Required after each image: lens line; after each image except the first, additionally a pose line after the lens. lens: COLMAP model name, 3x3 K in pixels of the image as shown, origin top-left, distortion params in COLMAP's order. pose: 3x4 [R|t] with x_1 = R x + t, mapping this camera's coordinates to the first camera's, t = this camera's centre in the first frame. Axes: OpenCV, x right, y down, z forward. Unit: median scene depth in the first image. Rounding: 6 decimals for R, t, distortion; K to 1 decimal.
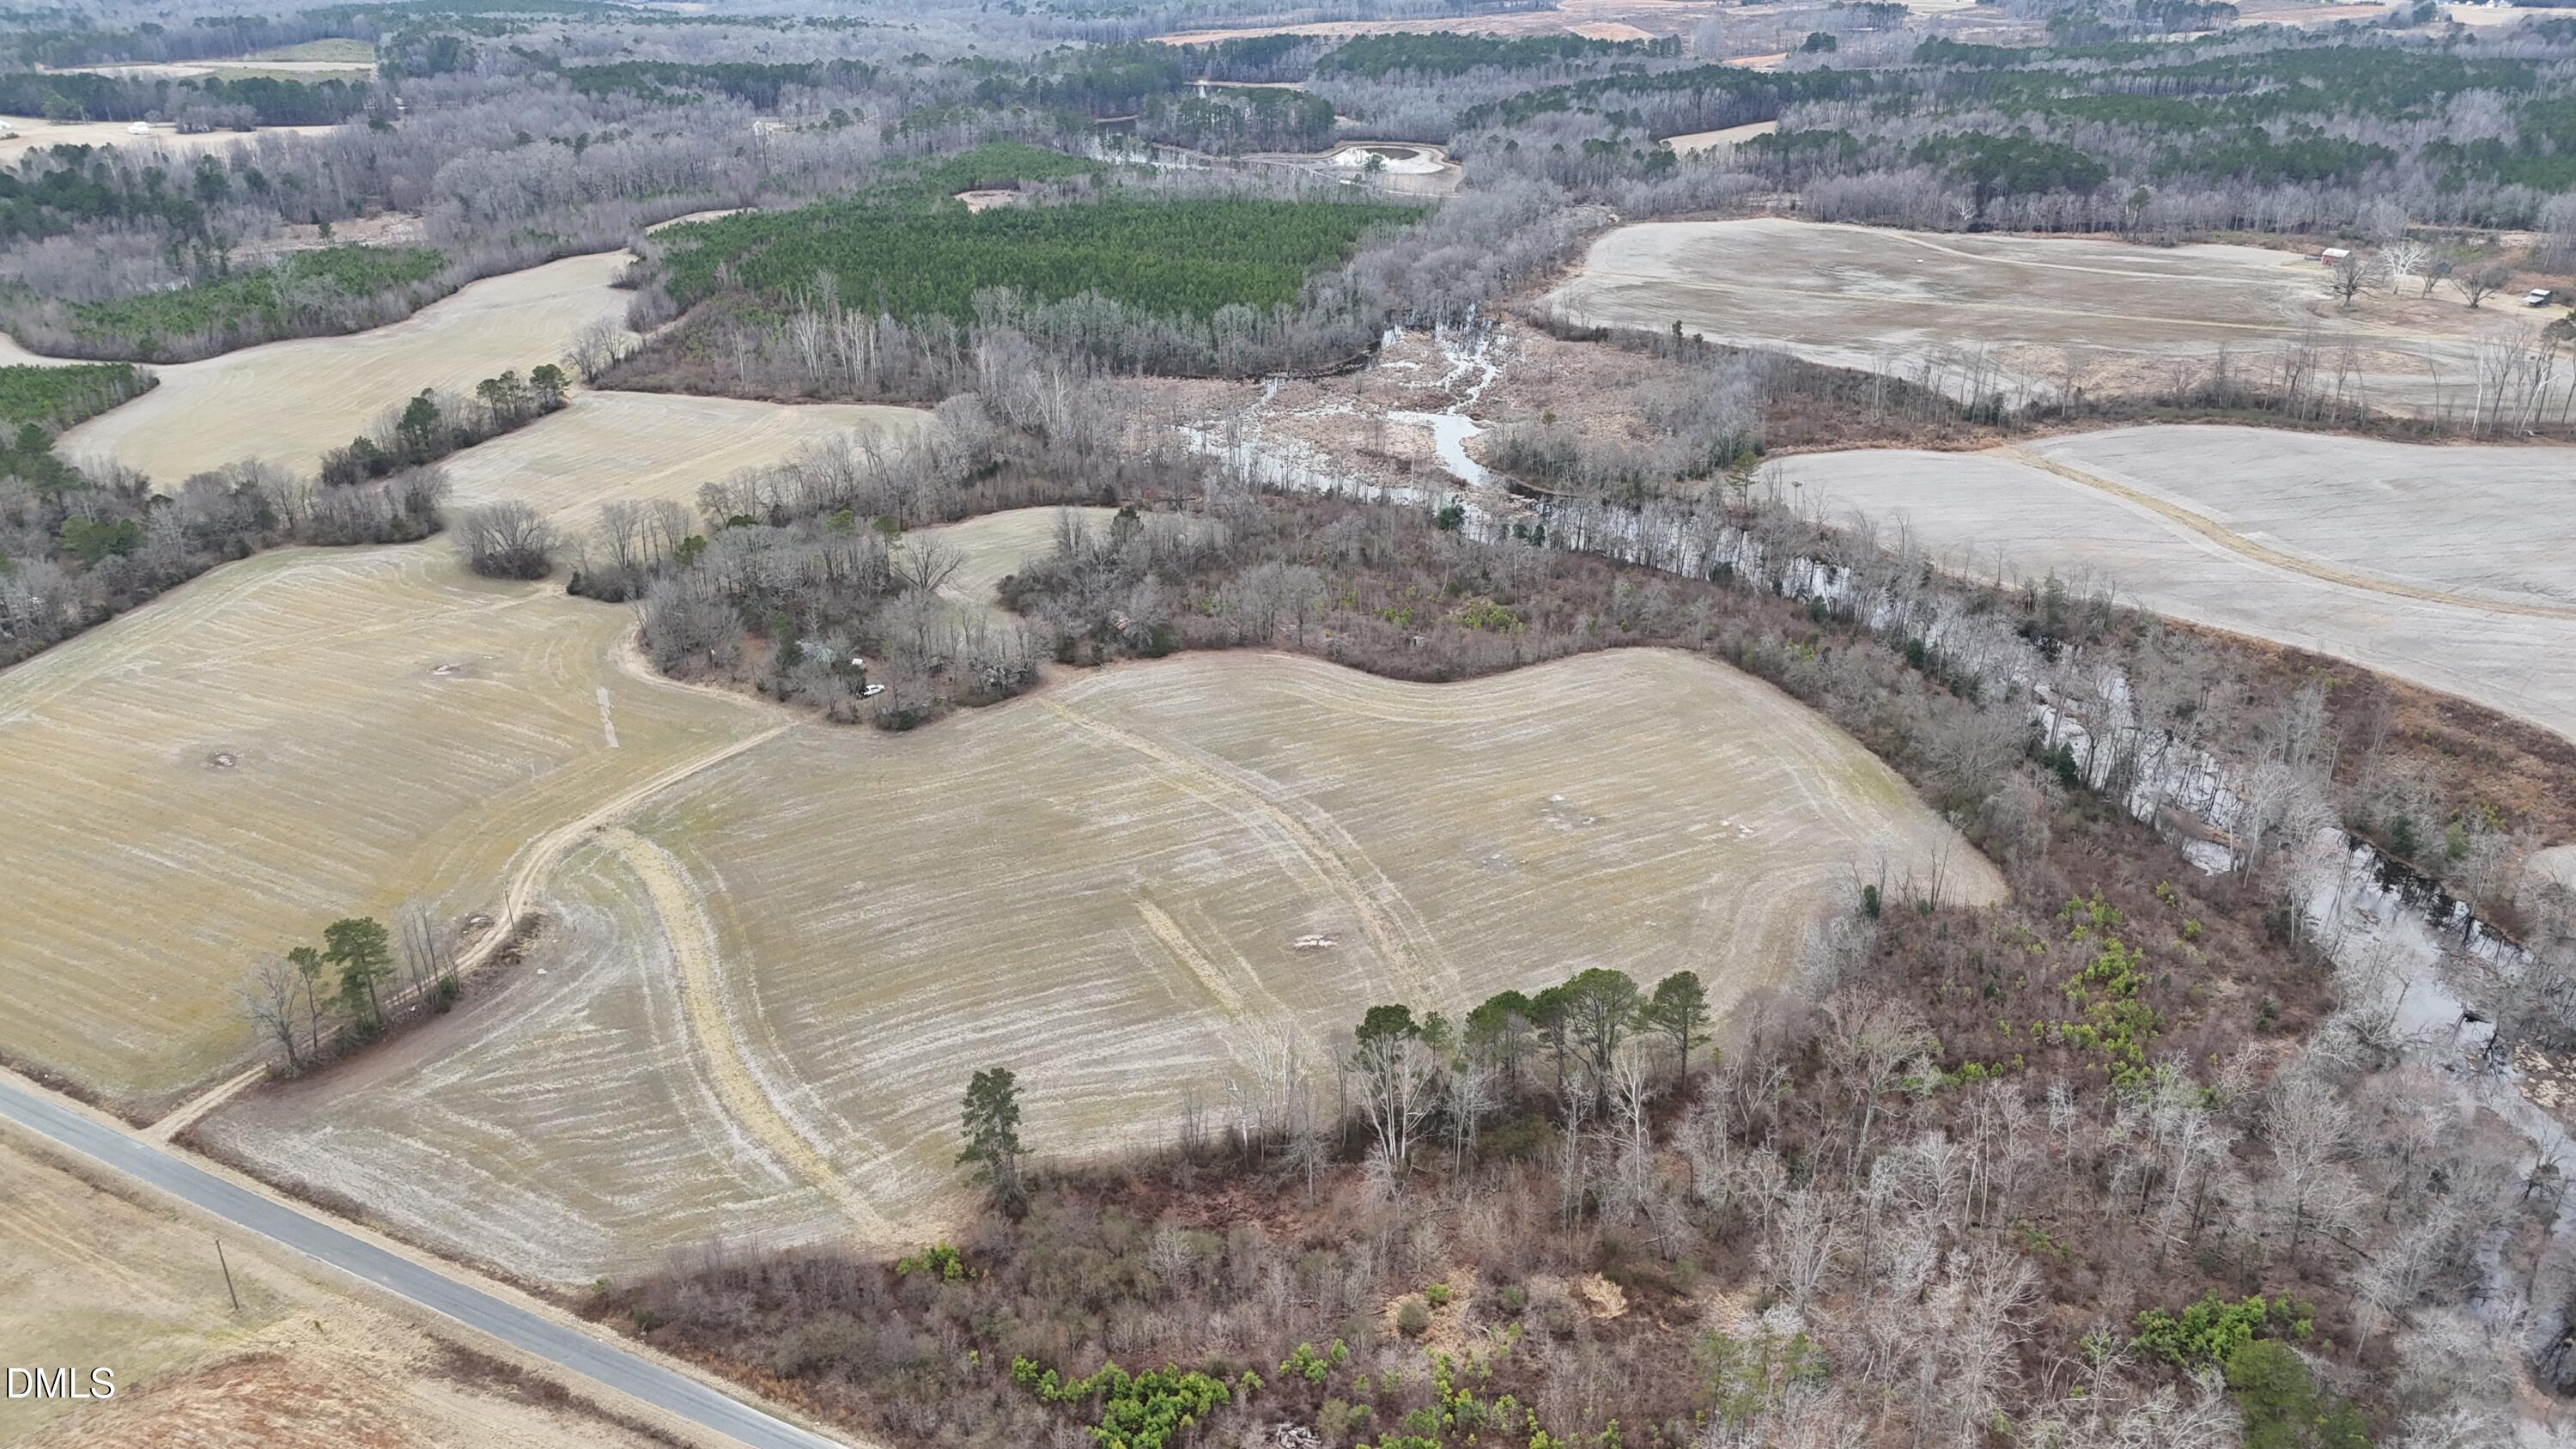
lens RADIAL K [[1892.5, 0, 1291.0], [0, 1892.5, 722.0], [0, 0, 1]] dist [0.067919, -0.056442]
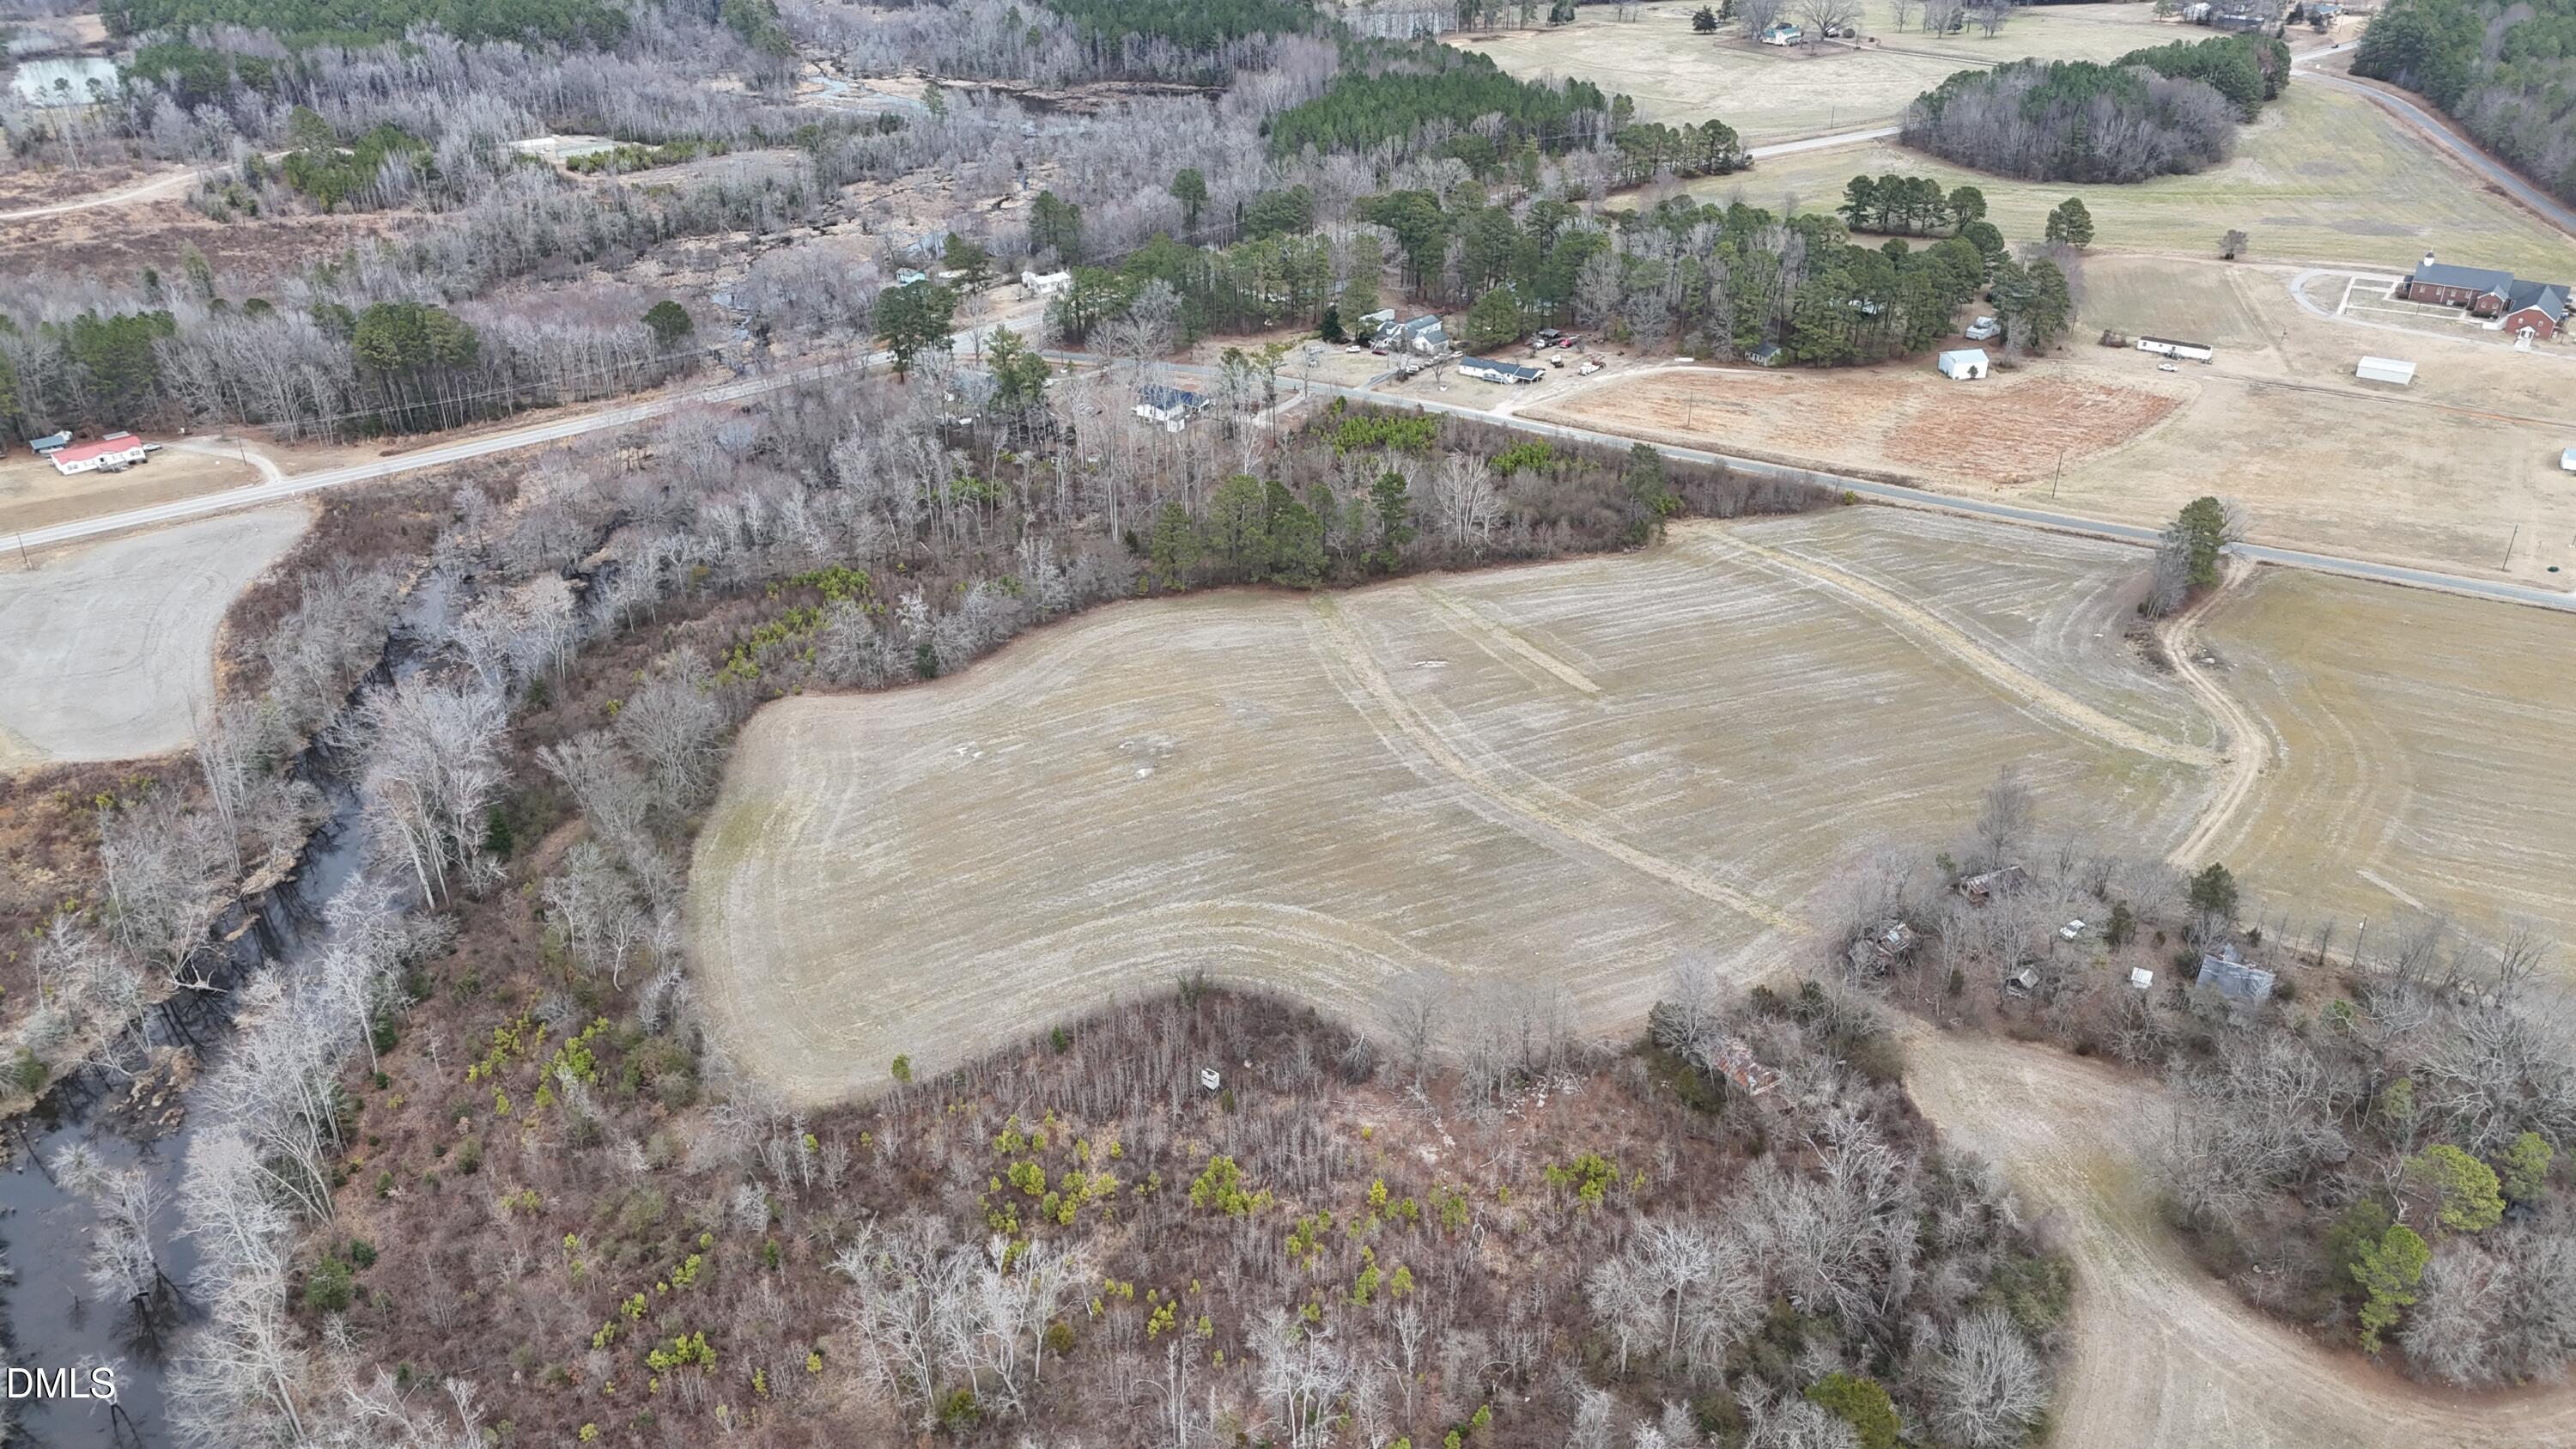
lens RADIAL K [[1892.5, 0, 1291.0], [0, 1892.5, 722.0], [0, 0, 1]] dist [0.067919, -0.056442]
pose [[-0.995721, -0.027277, 0.088290, -0.003932], [0.054246, 0.600956, 0.797439, -0.568558], [-0.074810, 0.798816, -0.596905, 1.269939]]
